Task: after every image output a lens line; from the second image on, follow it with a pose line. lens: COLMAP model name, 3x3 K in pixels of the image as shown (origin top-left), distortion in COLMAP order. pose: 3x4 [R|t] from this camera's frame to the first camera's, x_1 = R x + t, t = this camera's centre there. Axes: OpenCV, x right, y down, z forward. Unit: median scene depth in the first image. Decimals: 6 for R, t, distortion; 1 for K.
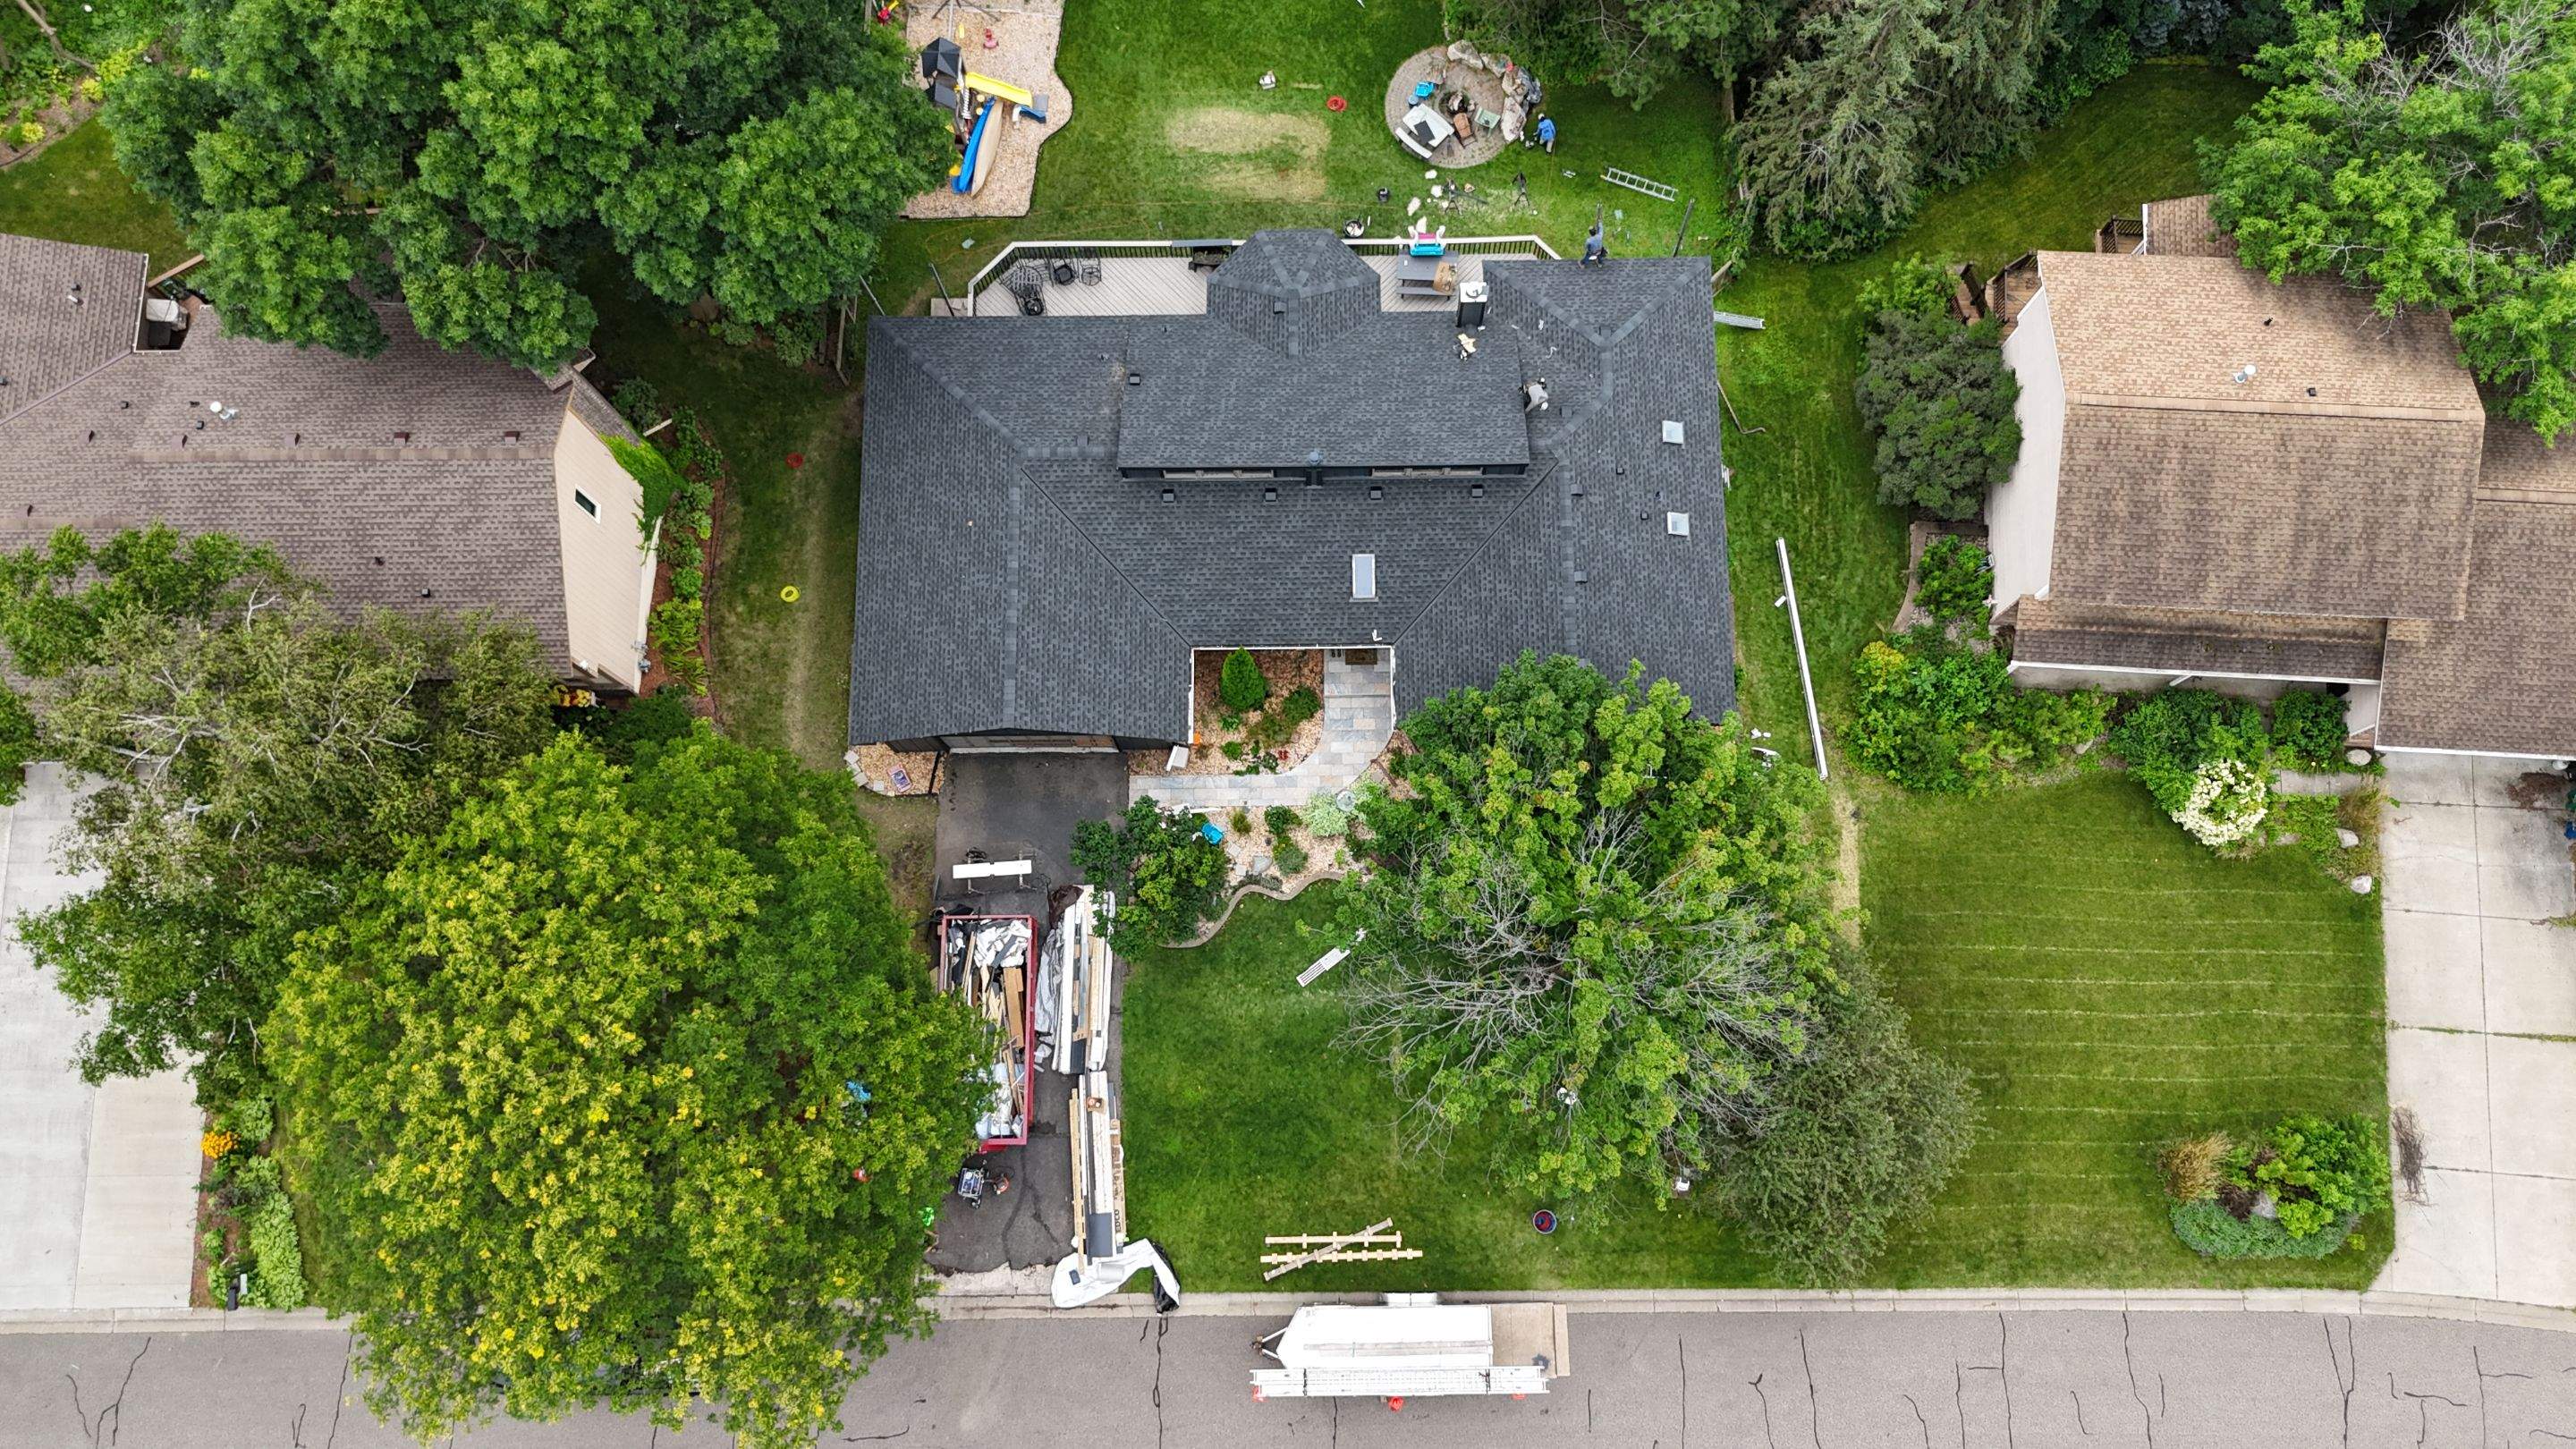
lens RADIAL K [[1905.4, 0, 1291.3], [0, 1905.4, 721.5], [0, 0, 1]] dist [0.083448, -0.090983]
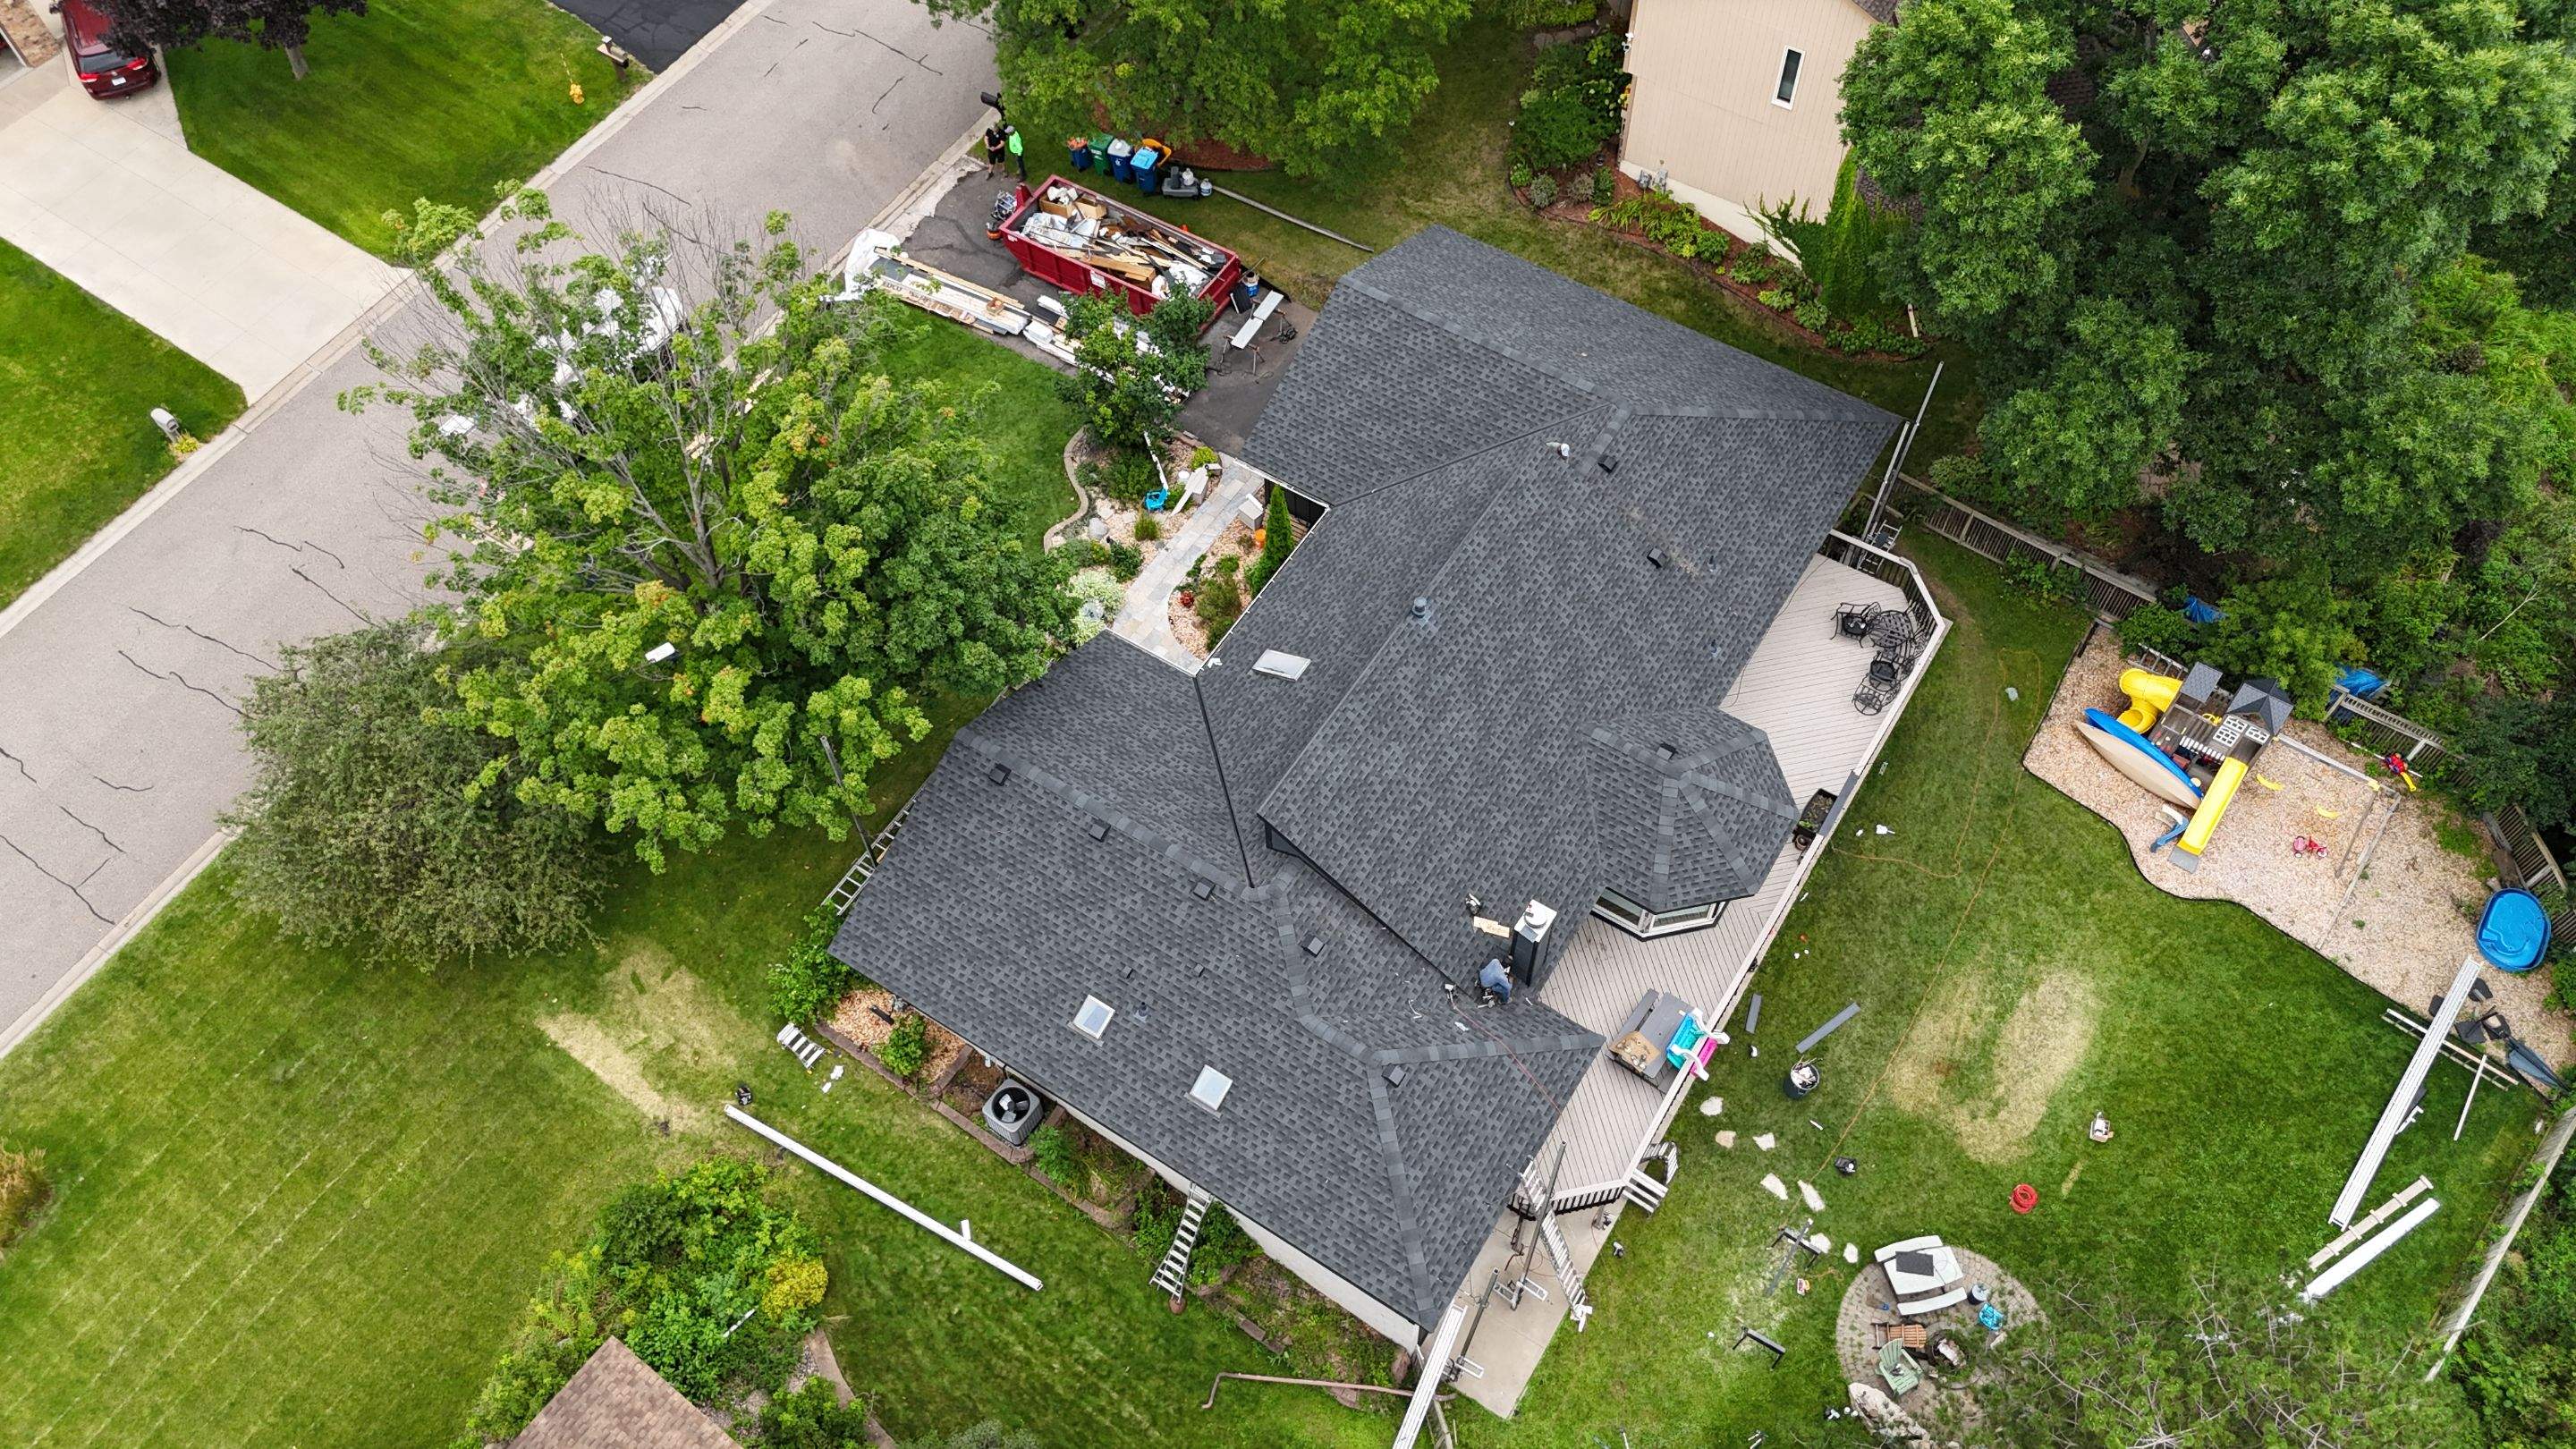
lens RADIAL K [[1898.9, 0, 1306.7], [0, 1898.9, 718.6], [0, 0, 1]] dist [0.051833, -0.030956]
pose [[-0.544738, 0.711469, -0.443928, 0.372075], [-0.811135, -0.312632, 0.494289, -0.450538], [0.212885, 0.629343, 0.747400, 0.421869]]
